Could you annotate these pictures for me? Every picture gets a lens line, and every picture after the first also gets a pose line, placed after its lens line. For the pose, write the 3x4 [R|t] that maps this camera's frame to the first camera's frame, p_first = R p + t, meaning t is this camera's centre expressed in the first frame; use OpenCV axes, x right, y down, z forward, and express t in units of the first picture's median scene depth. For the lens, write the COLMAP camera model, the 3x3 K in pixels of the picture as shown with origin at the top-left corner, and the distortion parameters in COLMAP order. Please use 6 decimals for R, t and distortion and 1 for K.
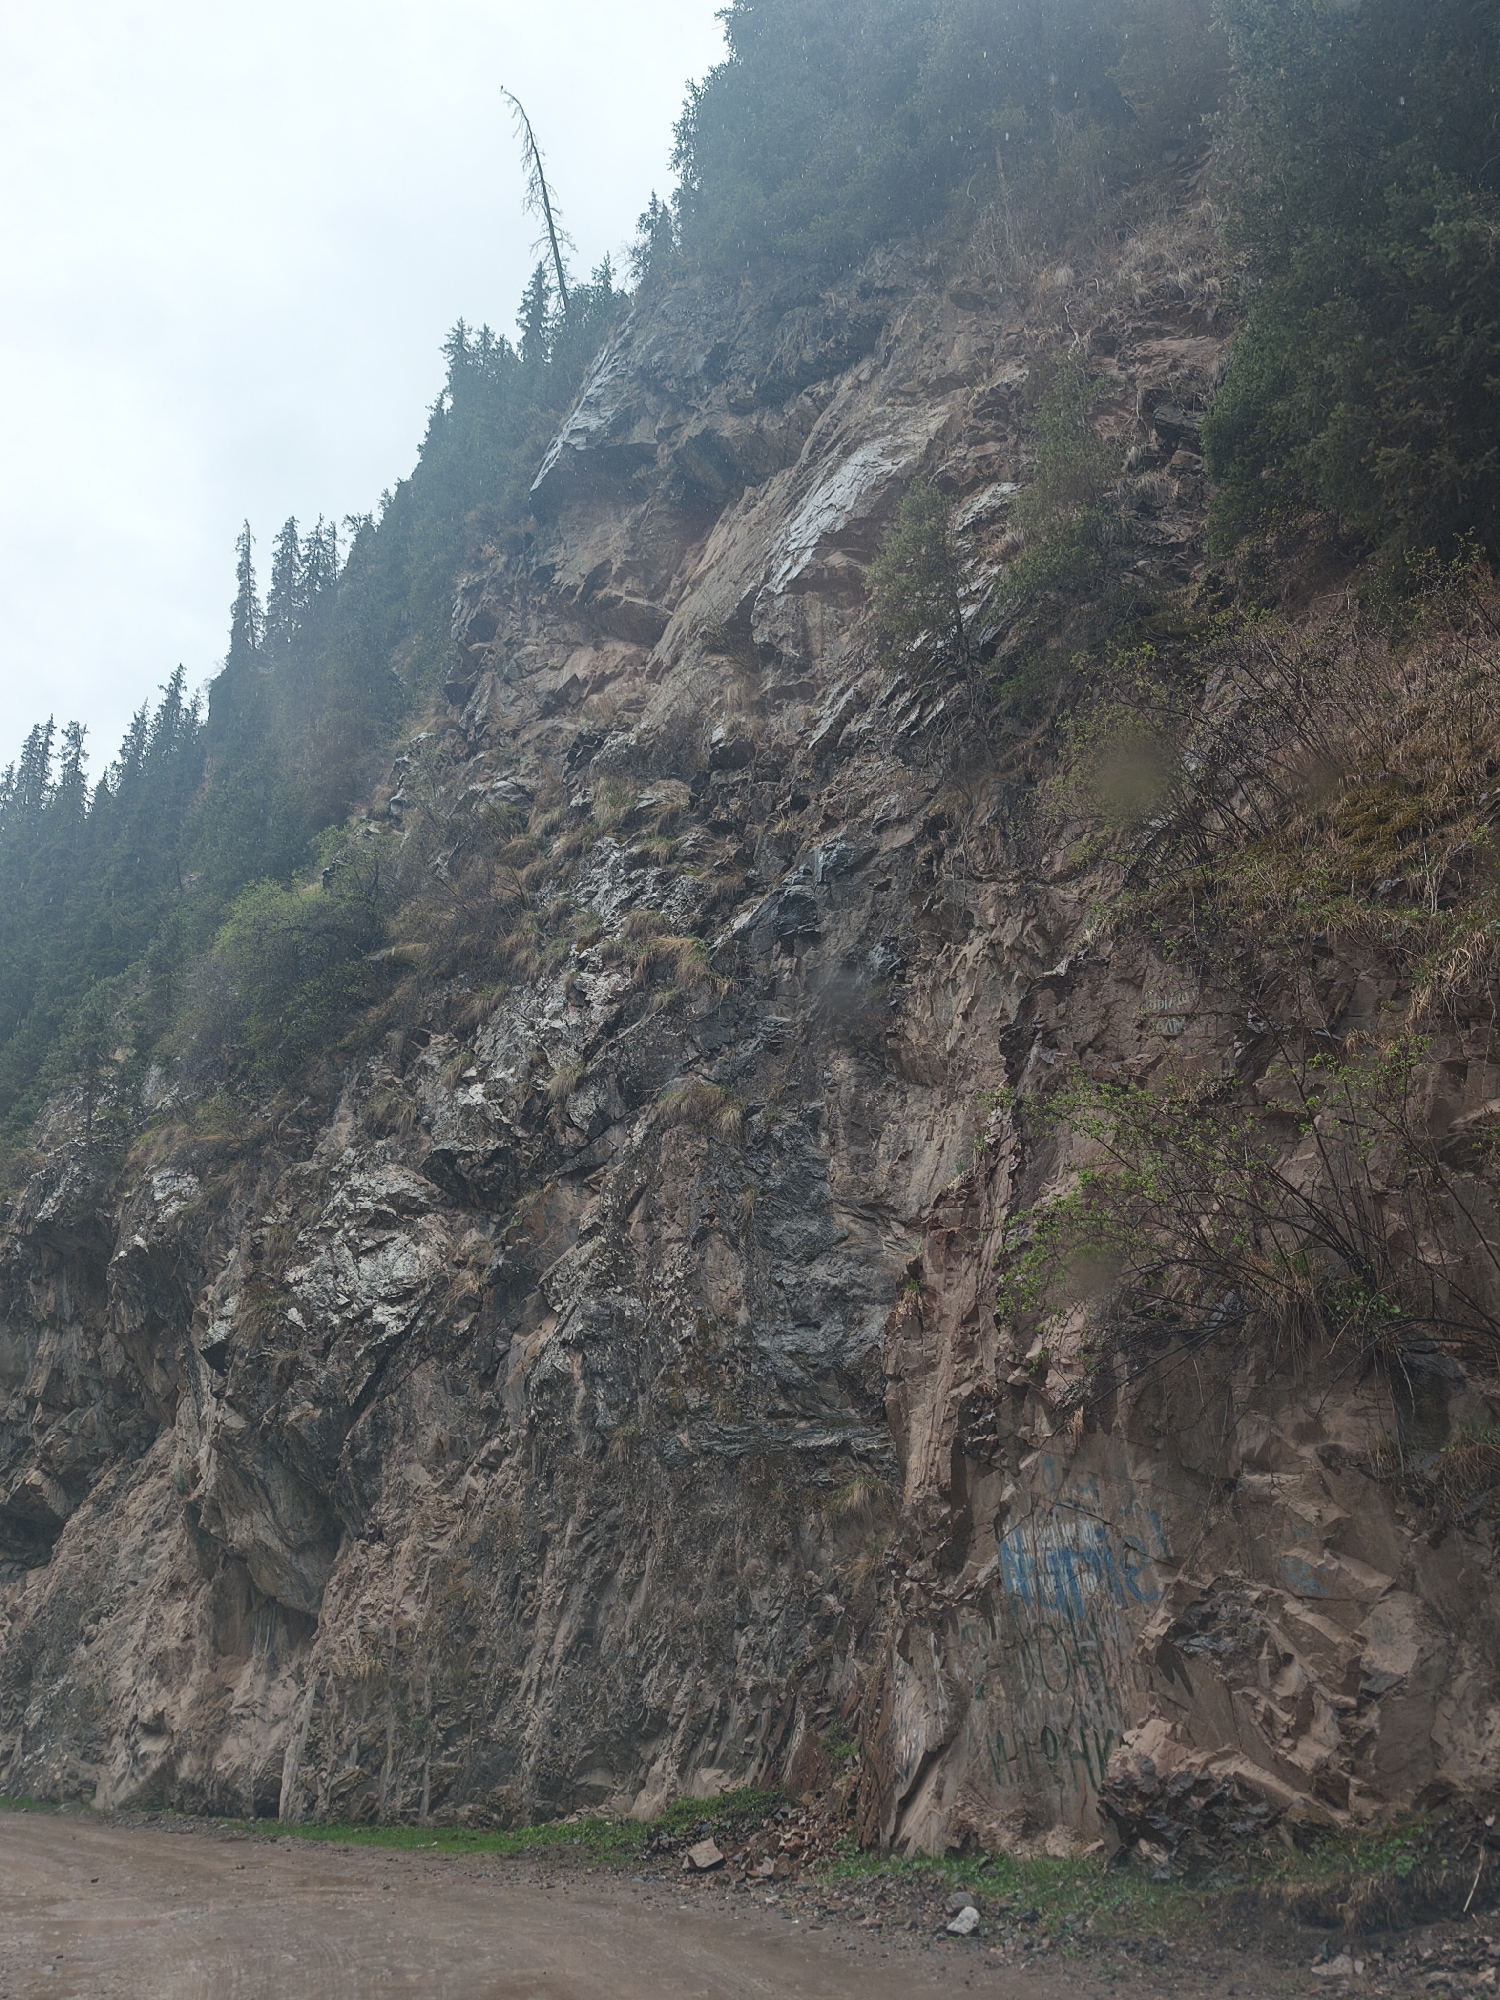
lens RADIAL K [[1625.7, 0, 756.9], [0, 1625.7, 996.0], [0, 0, 1]] dist [0.105306, -0.311982]
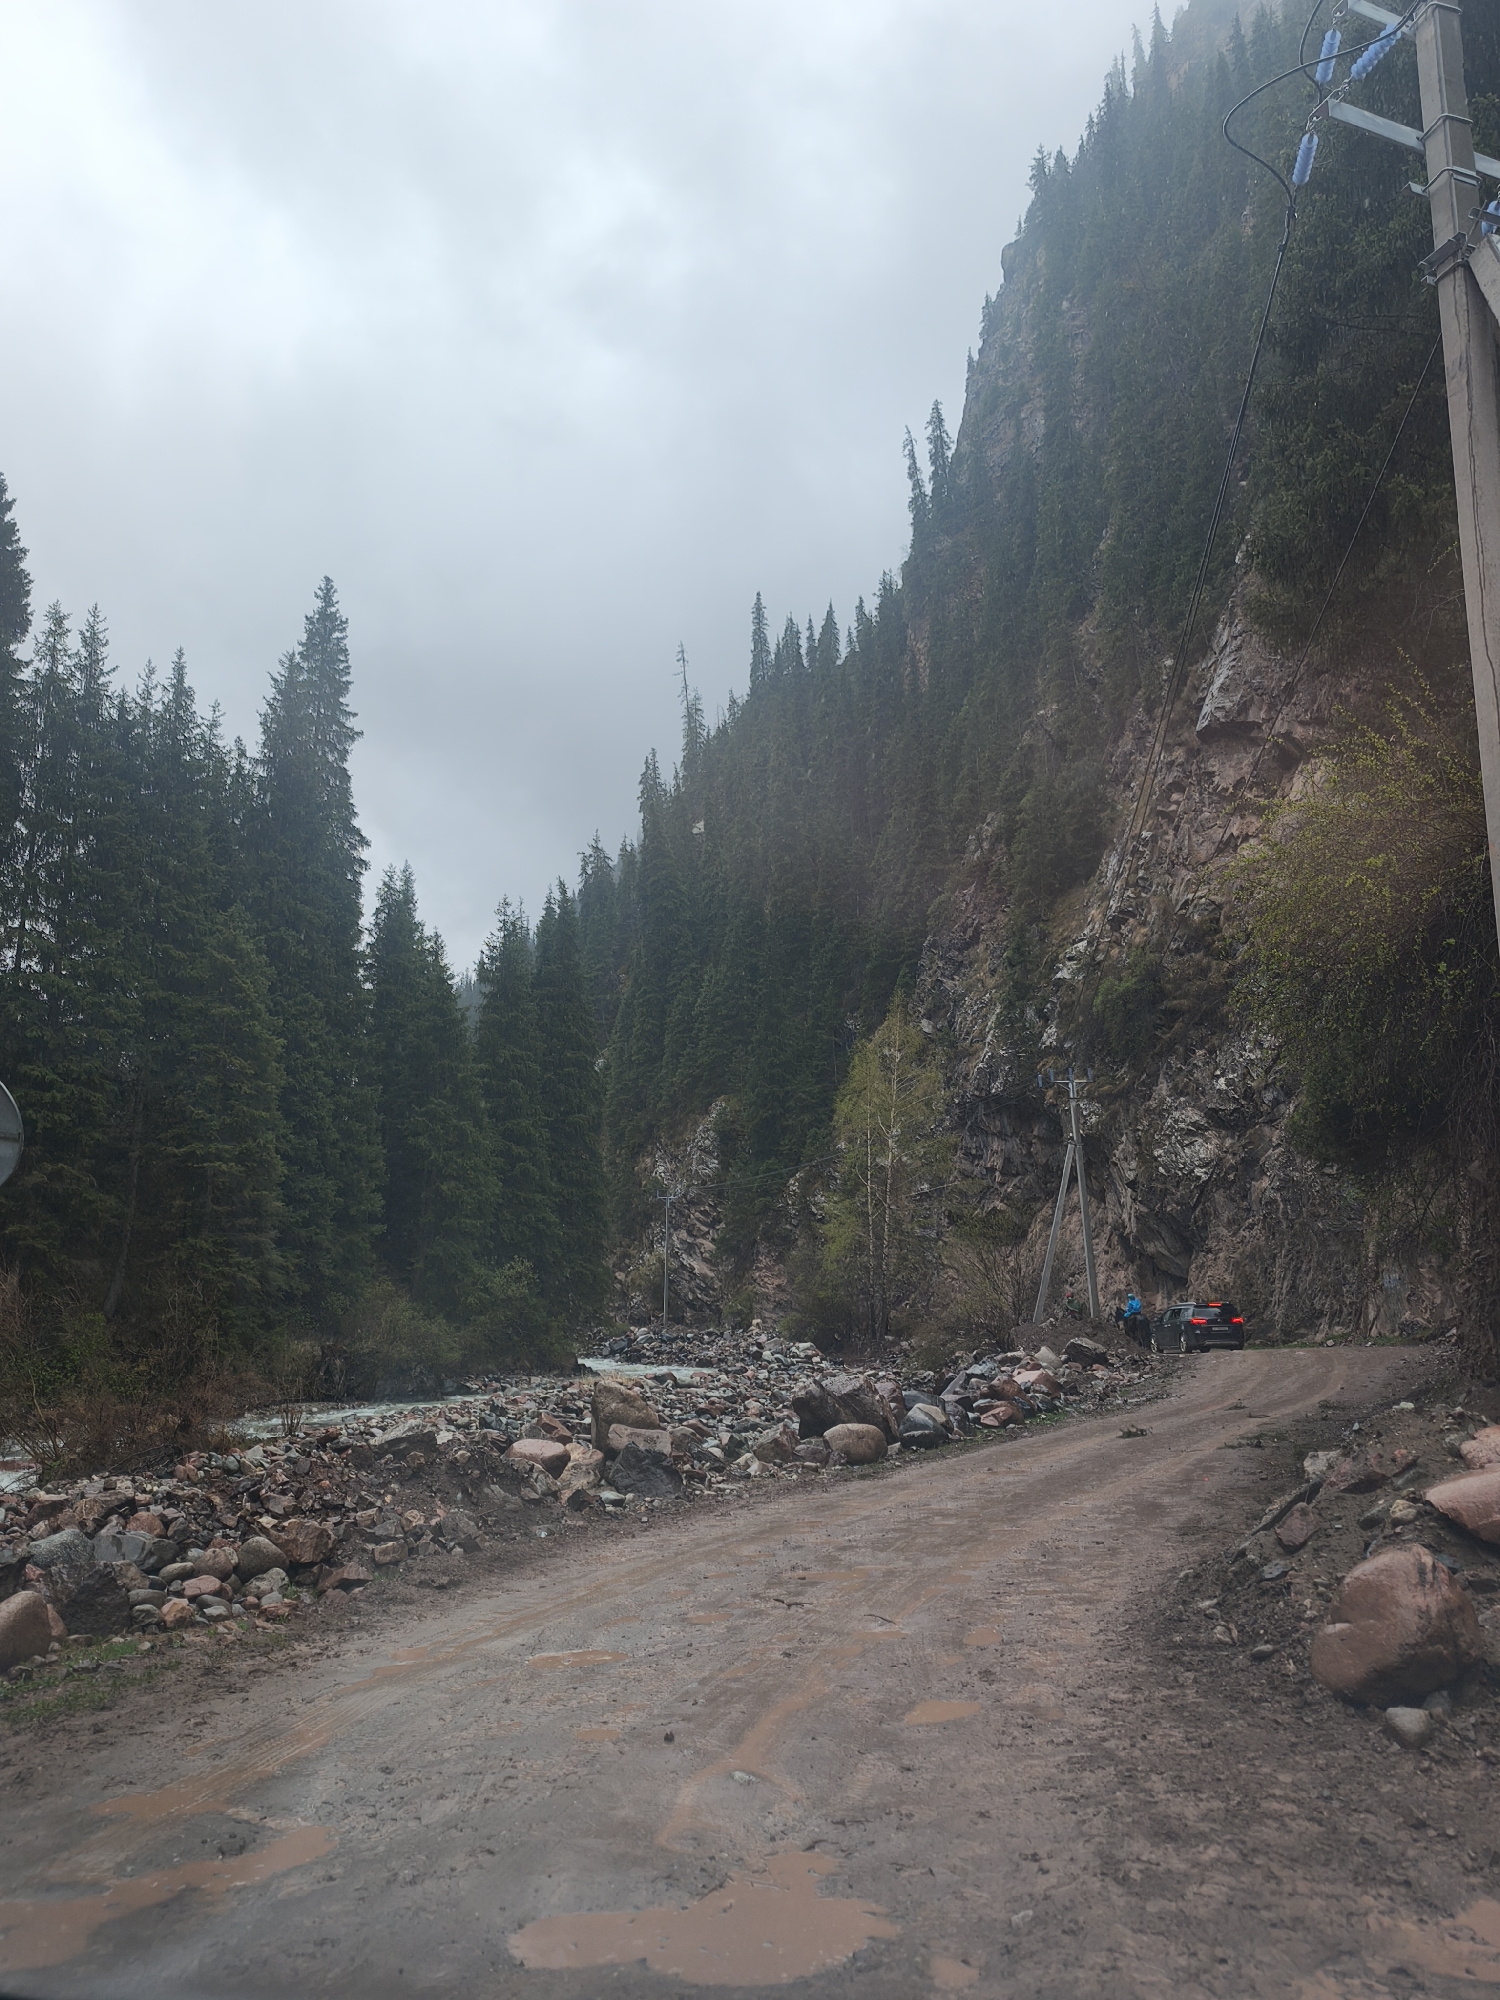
lens RADIAL K [[1625.7, 0, 756.9], [0, 1625.7, 996.0], [0, 0, 1]] dist [0.105306, -0.311982]
pose [[0.917346, -0.090423, -0.387685, 0.165931], [0.173596, 0.967253, 0.185164, -0.682797], [0.358246, -0.237160, 0.903003, -1.553489]]
